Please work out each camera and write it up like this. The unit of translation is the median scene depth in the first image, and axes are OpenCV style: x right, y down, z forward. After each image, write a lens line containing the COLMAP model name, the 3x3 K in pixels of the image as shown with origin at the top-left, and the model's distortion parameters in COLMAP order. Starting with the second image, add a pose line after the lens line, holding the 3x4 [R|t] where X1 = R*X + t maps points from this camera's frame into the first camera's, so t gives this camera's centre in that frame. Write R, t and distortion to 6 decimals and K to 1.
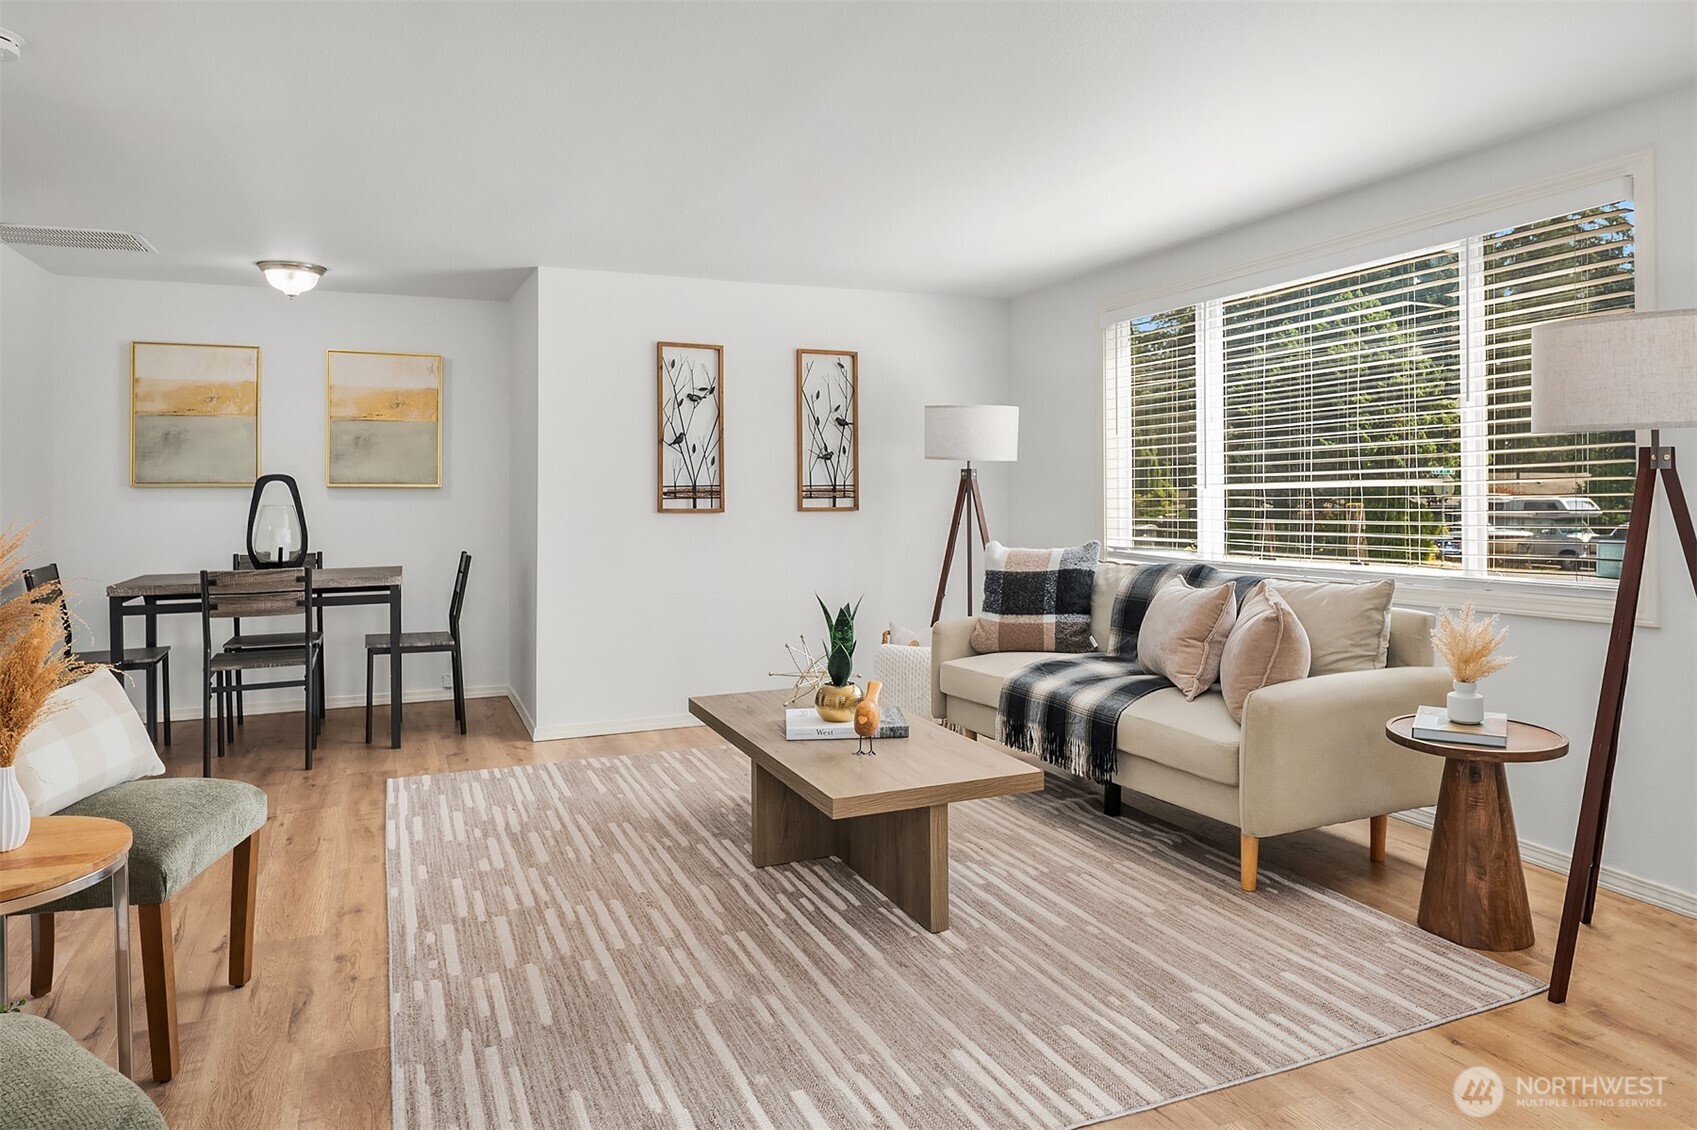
lens RADIAL K [[1113.9, 0, 864.8], [0, 1113.9, 517.8], [0, 0, 1]] dist [-0.000042, -0.006908]
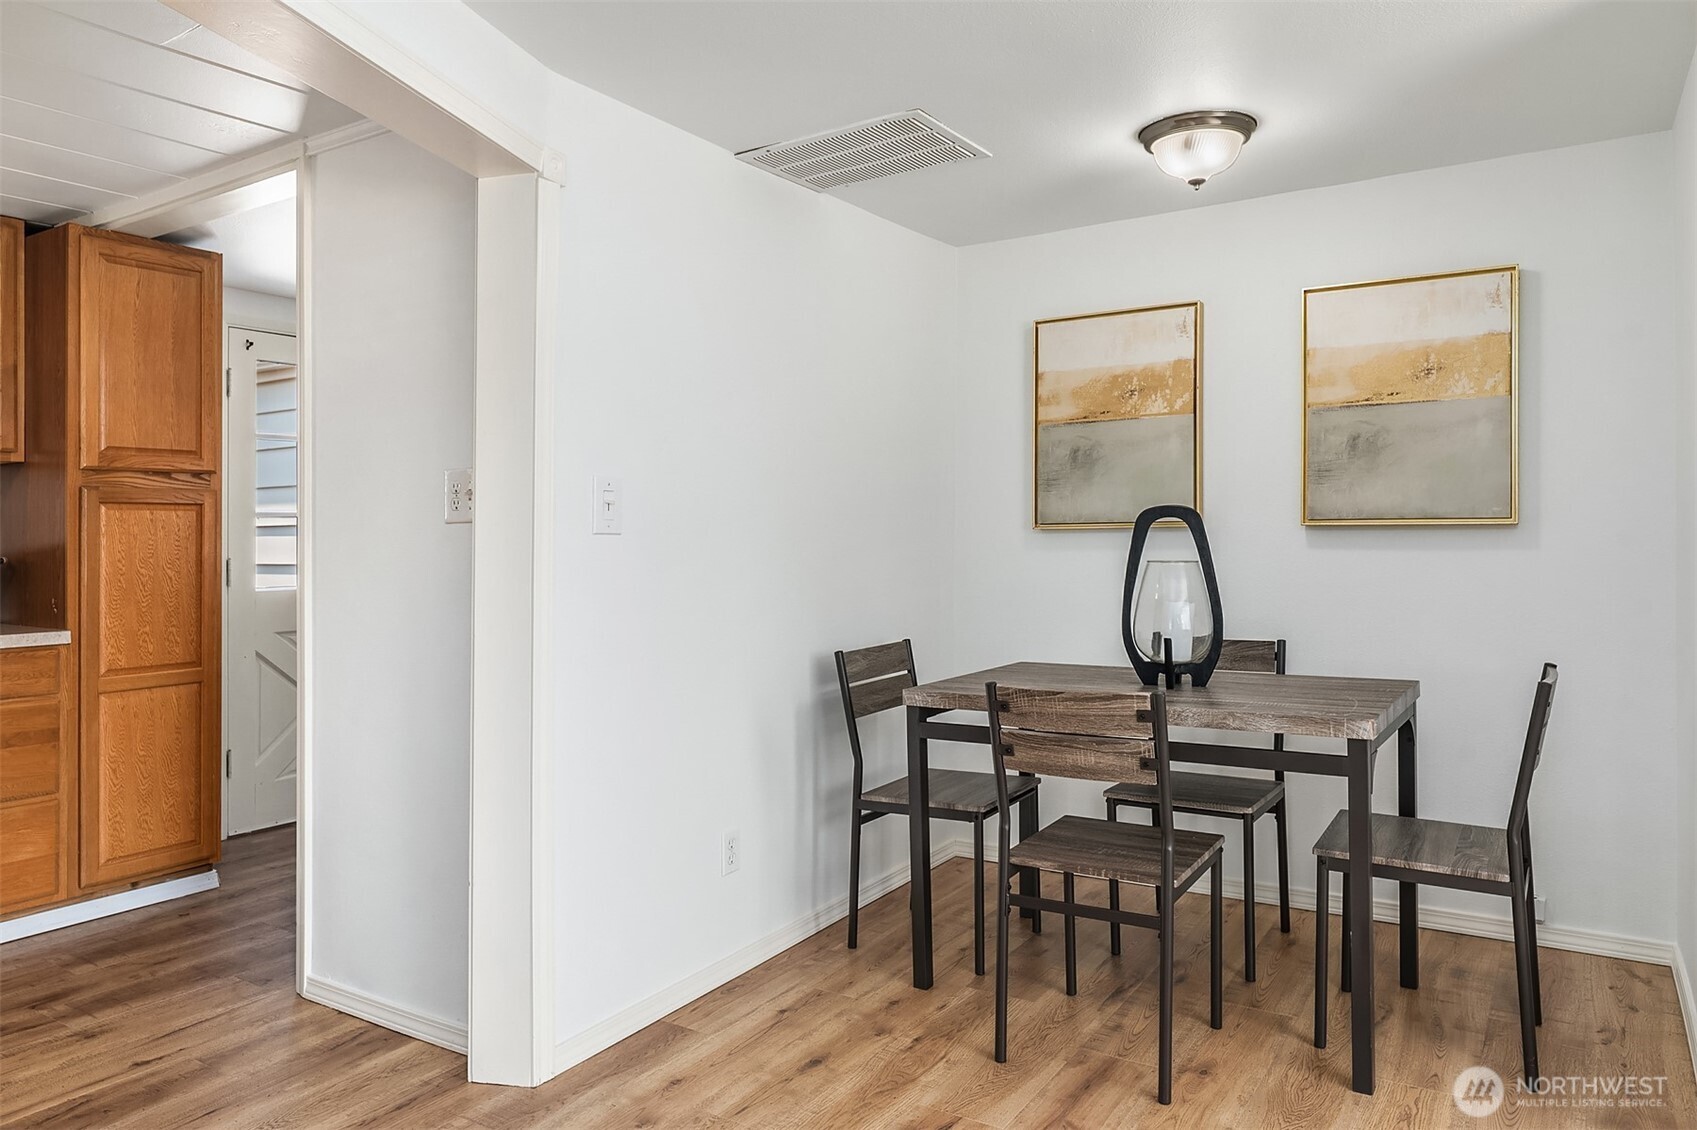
lens RADIAL K [[1113.9, 0, 861.1], [0, 1113.9, 539.6], [0, 0, 1]] dist [-0.000042, -0.006908]
pose [[0.562452, -0.002359, -0.826827, -0.225636], [-0.008853, 0.999921, -0.008875, -0.022885], [0.826783, 0.012312, 0.562387, 0.822676]]
